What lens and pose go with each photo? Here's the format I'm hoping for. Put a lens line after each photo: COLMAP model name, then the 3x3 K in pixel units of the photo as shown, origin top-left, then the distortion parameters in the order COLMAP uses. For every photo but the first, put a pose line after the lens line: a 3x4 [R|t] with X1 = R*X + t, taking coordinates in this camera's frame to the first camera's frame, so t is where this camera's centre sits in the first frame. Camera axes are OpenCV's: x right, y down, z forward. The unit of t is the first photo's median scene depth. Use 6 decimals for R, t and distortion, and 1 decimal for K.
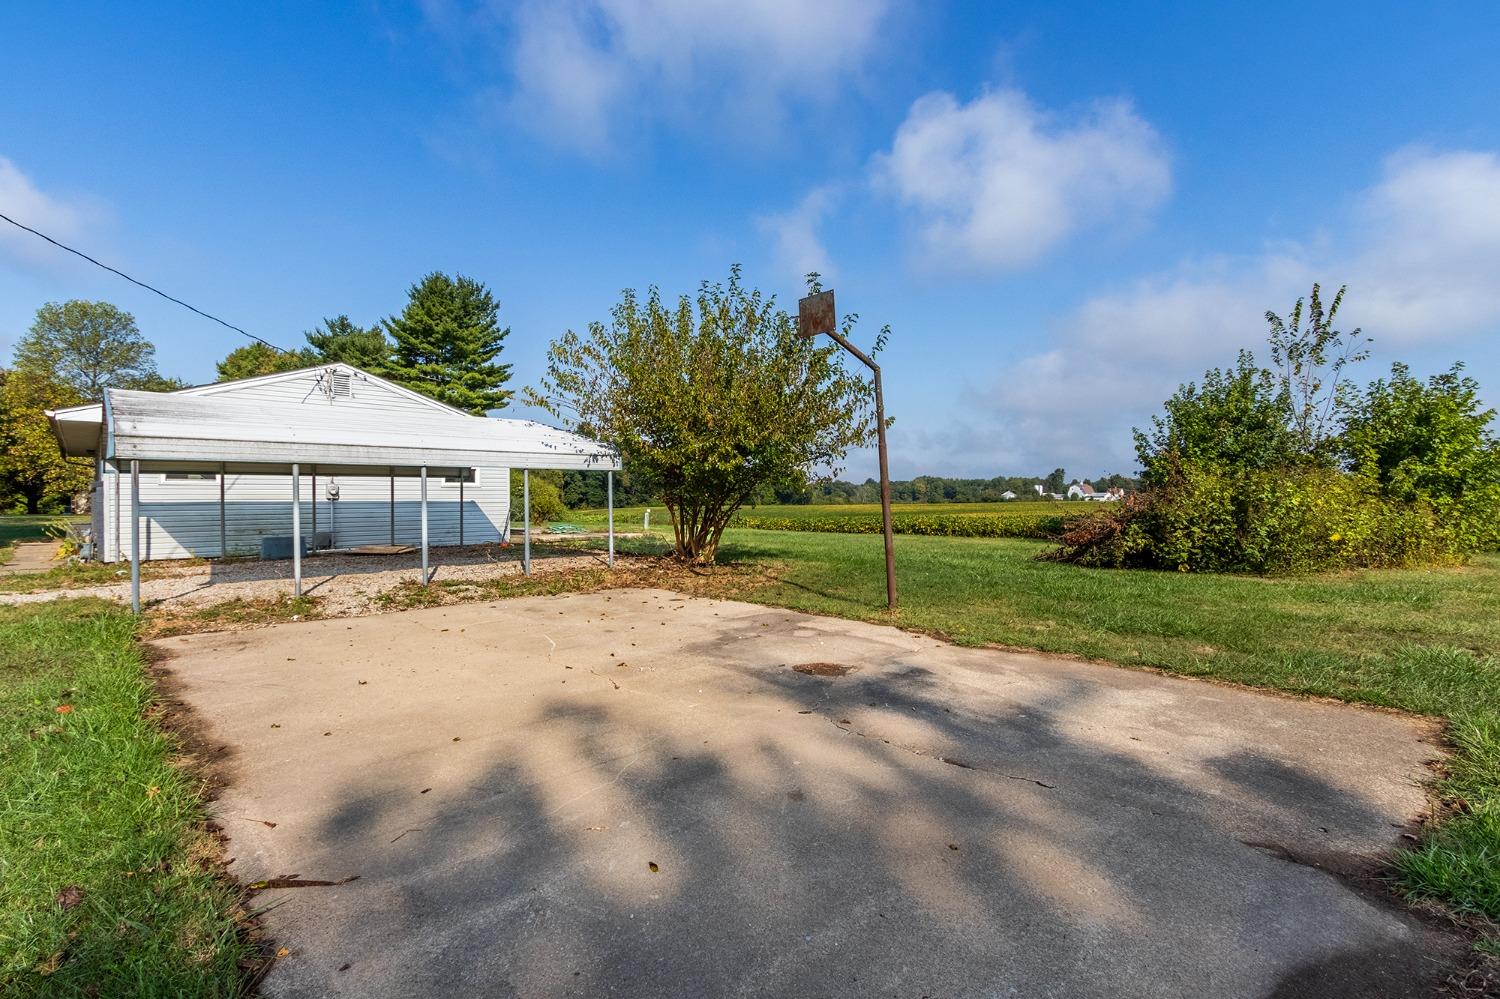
lens RADIAL K [[698.1, 0, 725.7], [0, 698.1, 493.6], [0, 0, 1]] dist [0.003833, -0.000066]
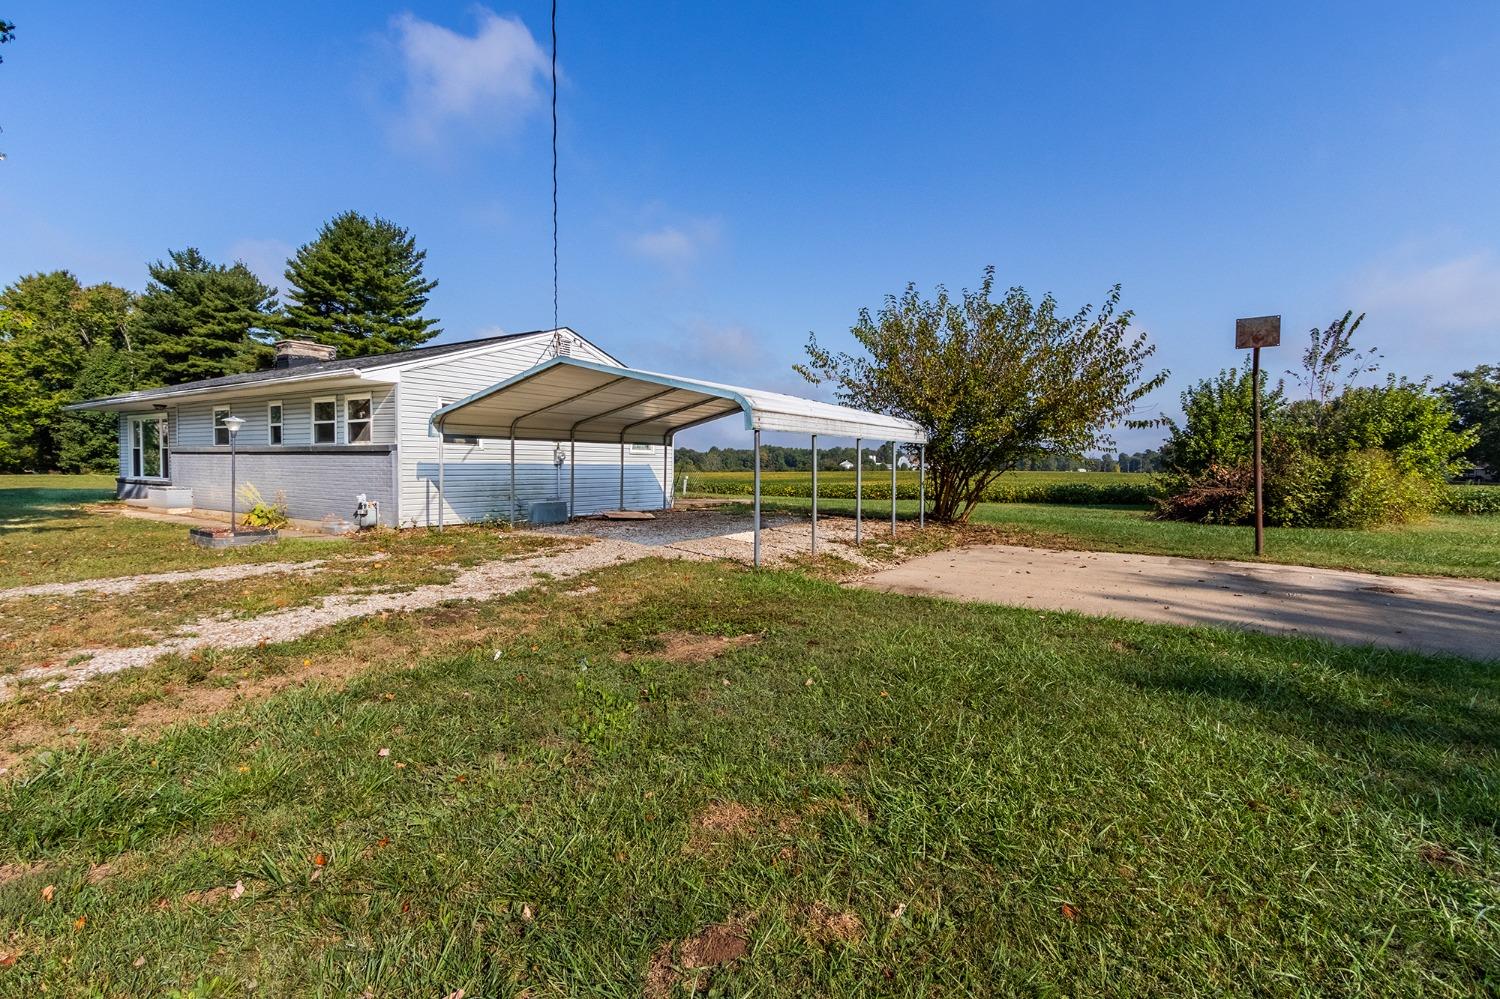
lens RADIAL K [[696.6, 0, 741.1], [0, 696.6, 490.8], [0, 0, 1]] dist [0.002354, -0.001638]
pose [[0.971900, 0.002265, 0.235382, -0.274542], [-0.012421, 0.999054, 0.041673, 0.000019], [-0.235065, -0.043425, 0.971009, -0.016177]]
